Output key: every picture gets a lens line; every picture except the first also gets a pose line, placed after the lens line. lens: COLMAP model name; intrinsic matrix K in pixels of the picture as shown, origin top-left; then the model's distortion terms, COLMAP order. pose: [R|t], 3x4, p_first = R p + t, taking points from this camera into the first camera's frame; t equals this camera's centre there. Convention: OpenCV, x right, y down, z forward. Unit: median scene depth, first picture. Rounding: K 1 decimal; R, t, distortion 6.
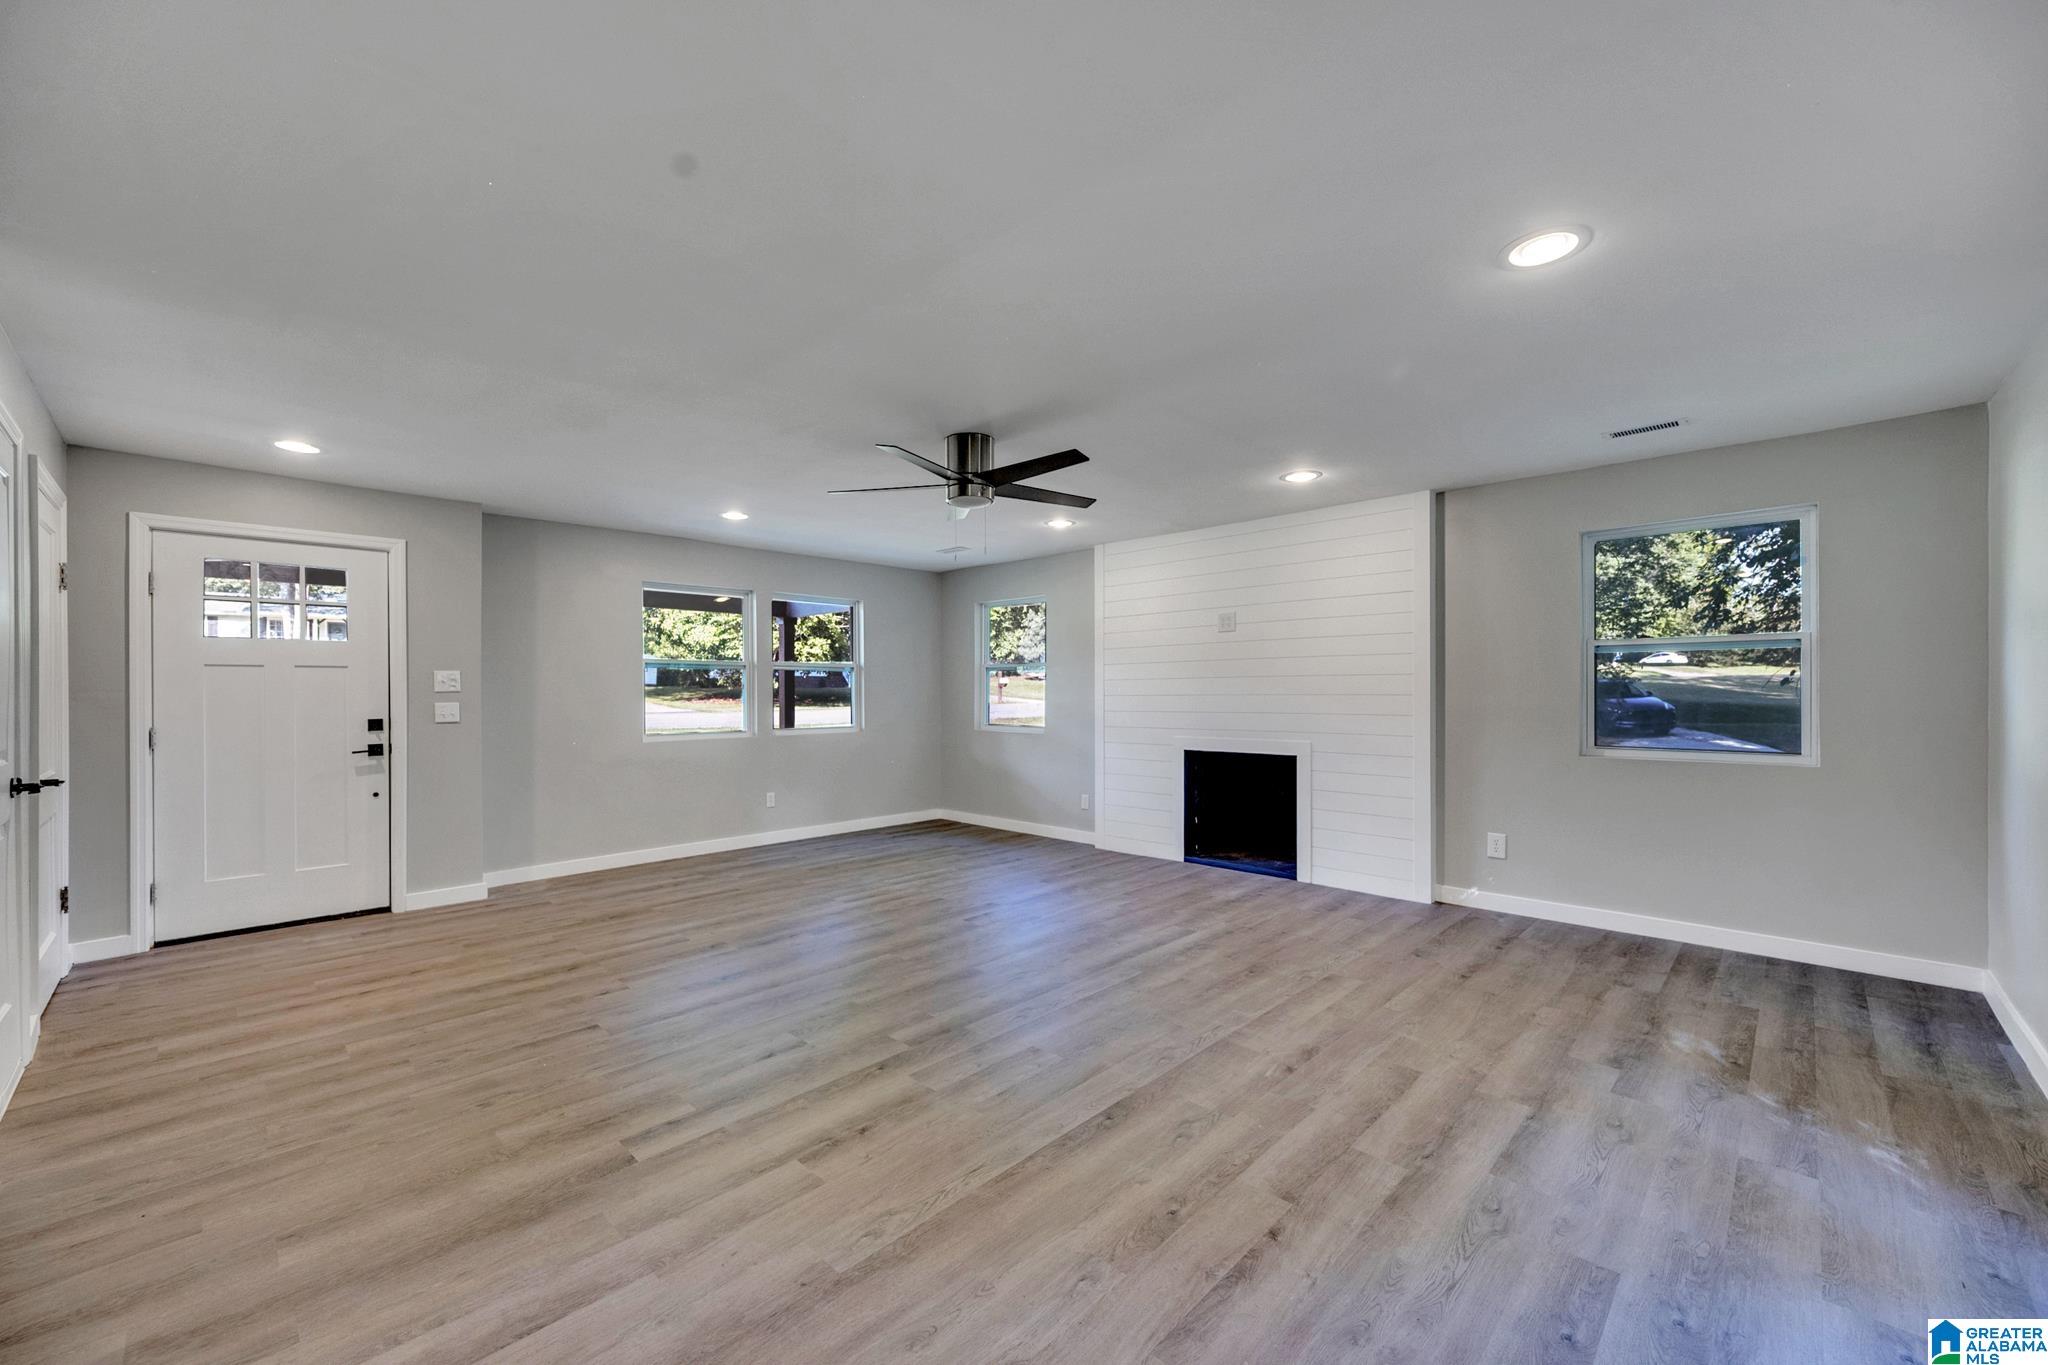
lens RADIAL K [[806.8, 0, 1024.8], [0, 806.8, 695.0], [0, 0, 1]] dist [-0.000728, 0.000064]
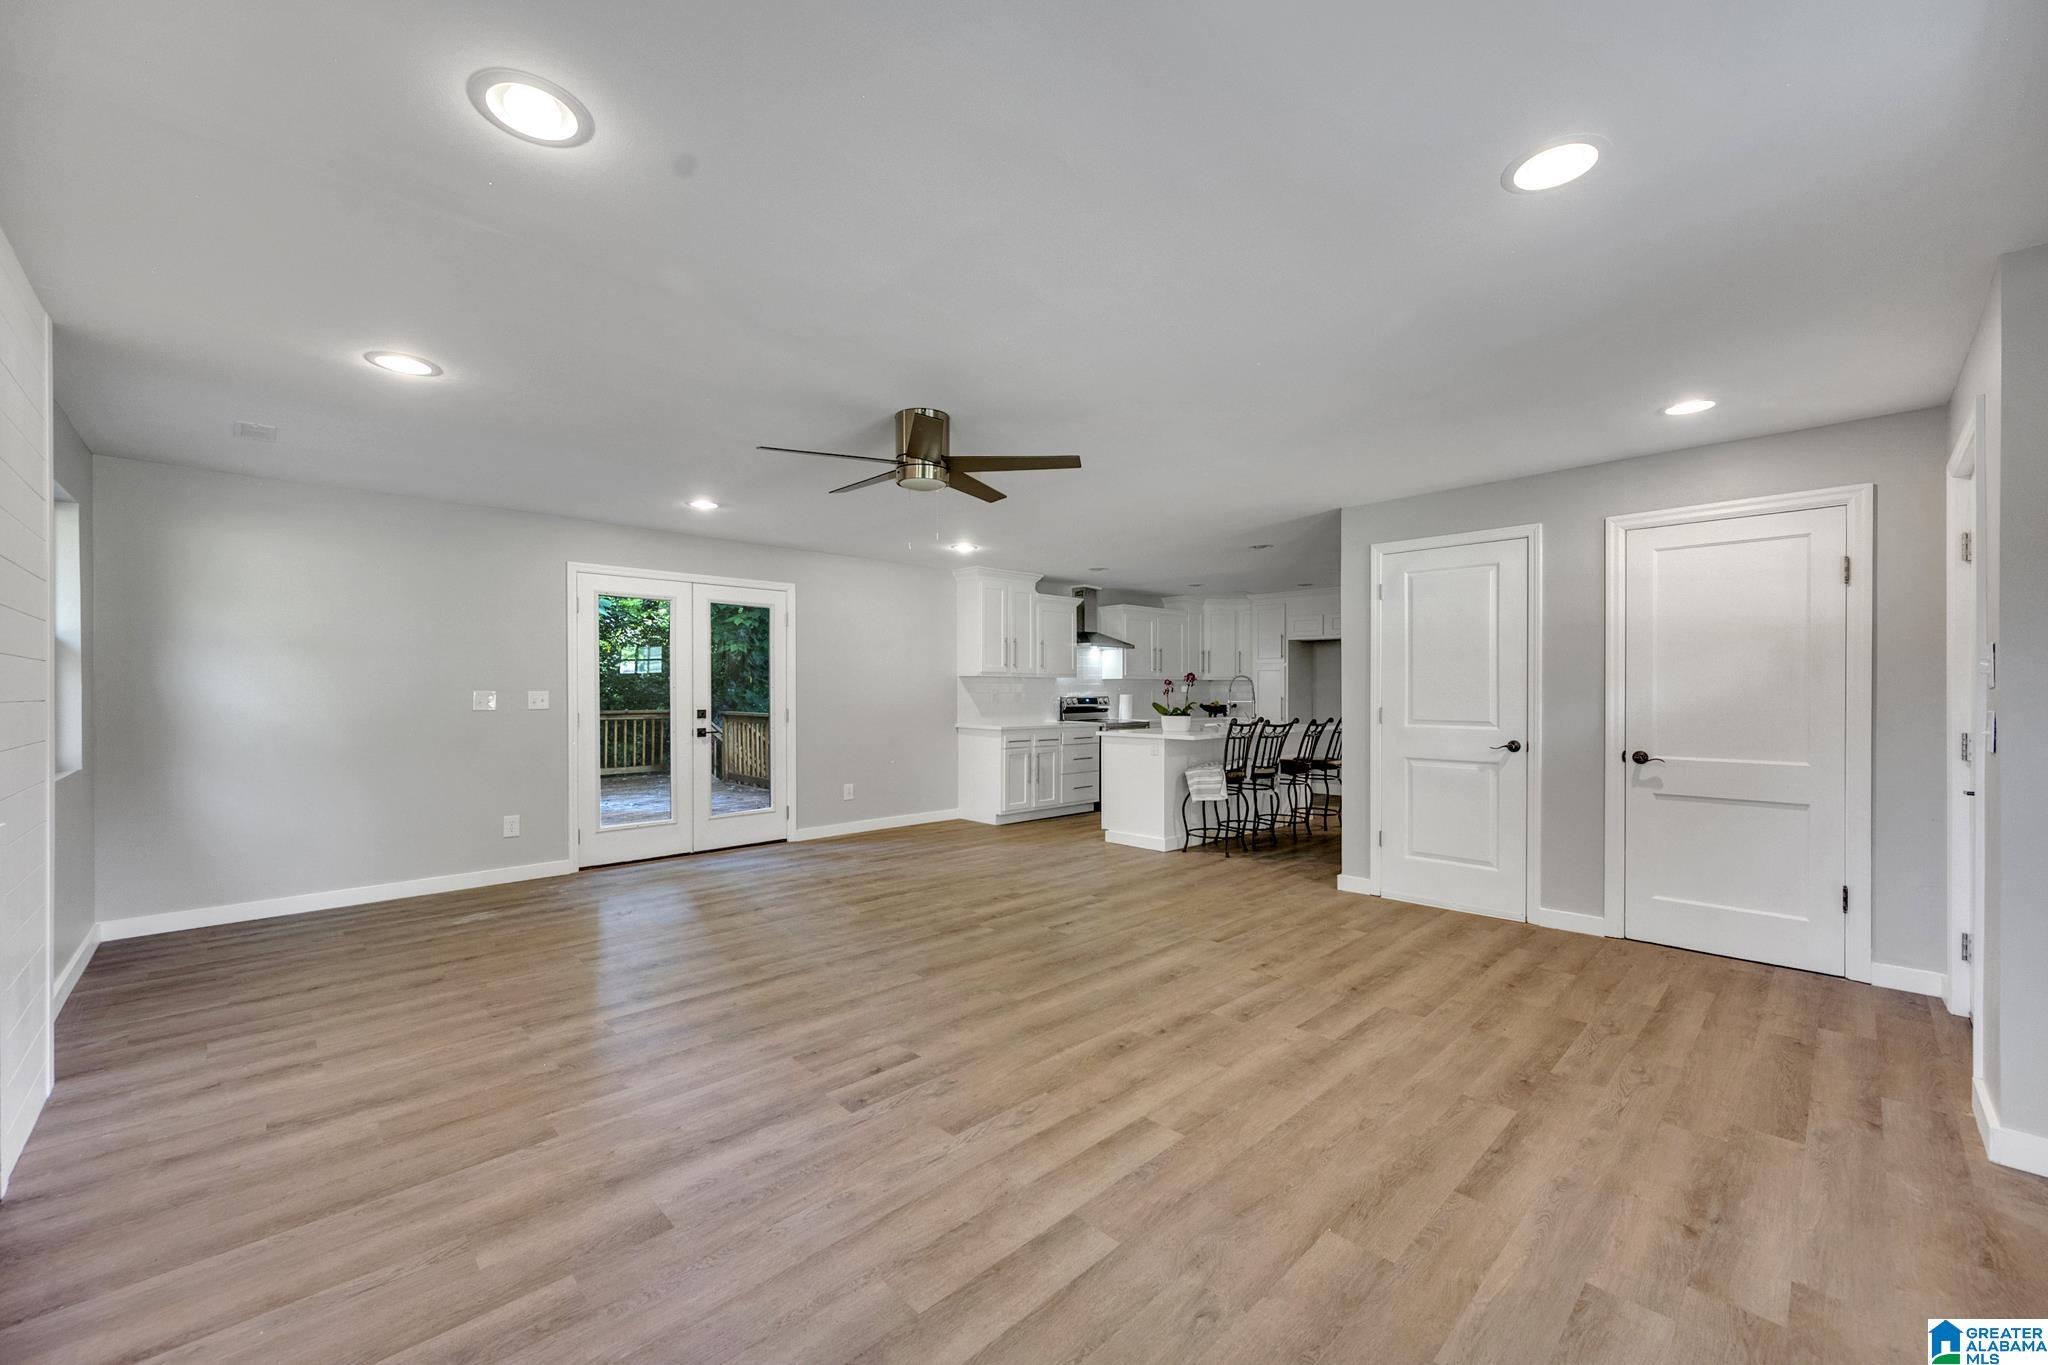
lens RADIAL K [[806.8, 0, 1026.3], [0, 806.8, 688.0], [0, 0, 1]] dist [-0.000728, 0.000064]
pose [[-0.999628, 0.003879, 0.026984, -0.254091], [0.003923, 0.999991, 0.001605, -0.009563], [-0.026978, 0.001710, -0.999635, 2.317426]]
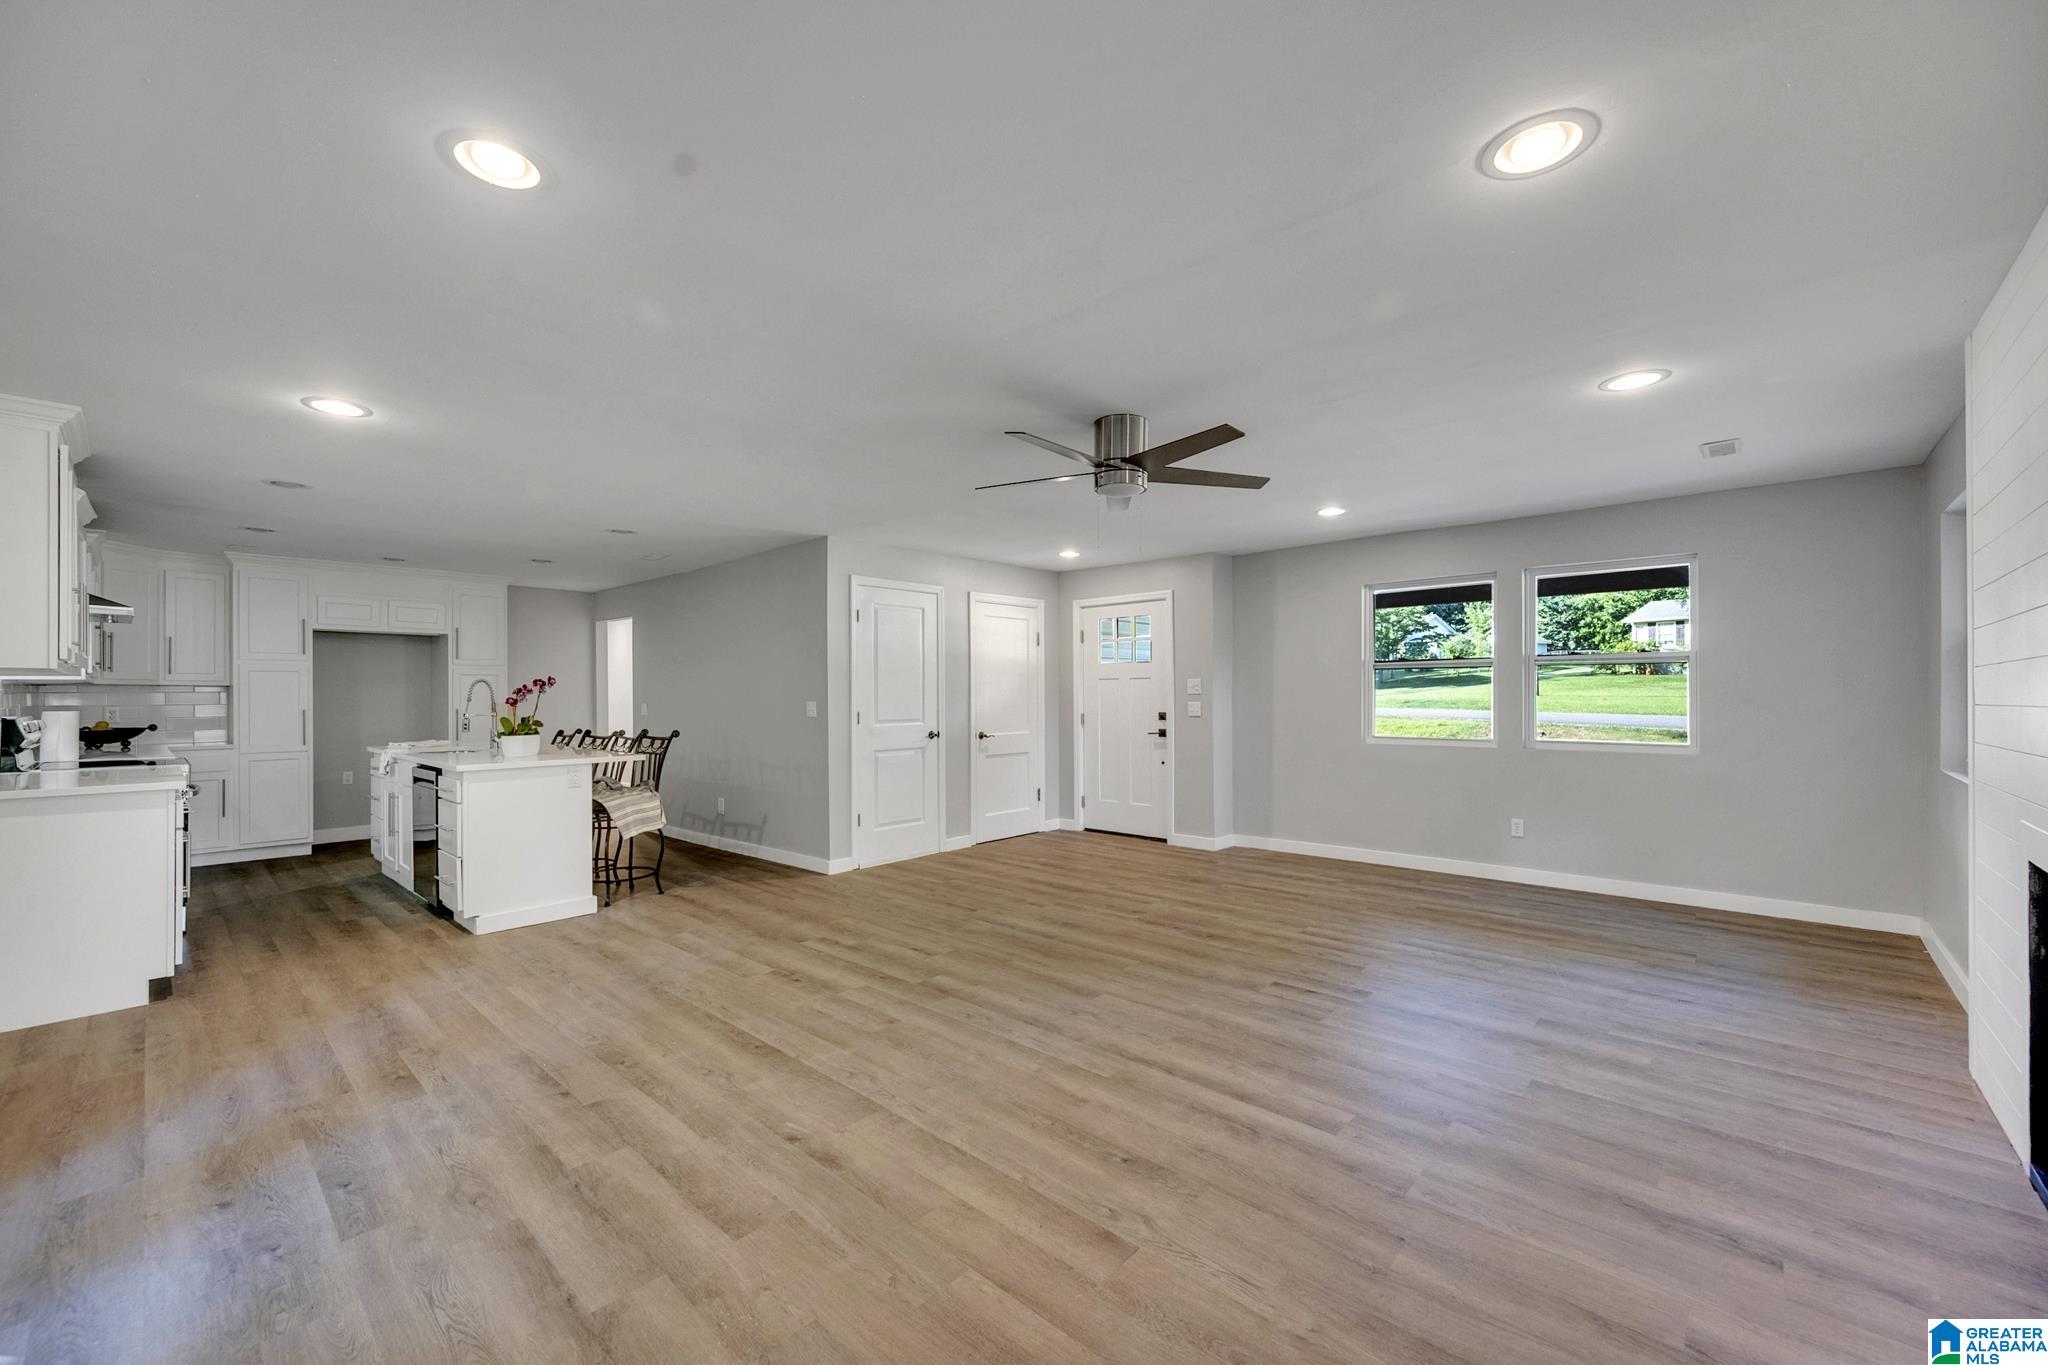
lens RADIAL K [[806.8, 0, 1024.8], [0, 806.8, 687.0], [0, 0, 1]] dist [-0.000728, 0.000064]
pose [[0.028771, -0.006615, -0.999564, 1.023906], [0.000043, 0.999978, -0.006616, -0.011049], [0.999586, 0.000147, 0.028771, 1.042801]]
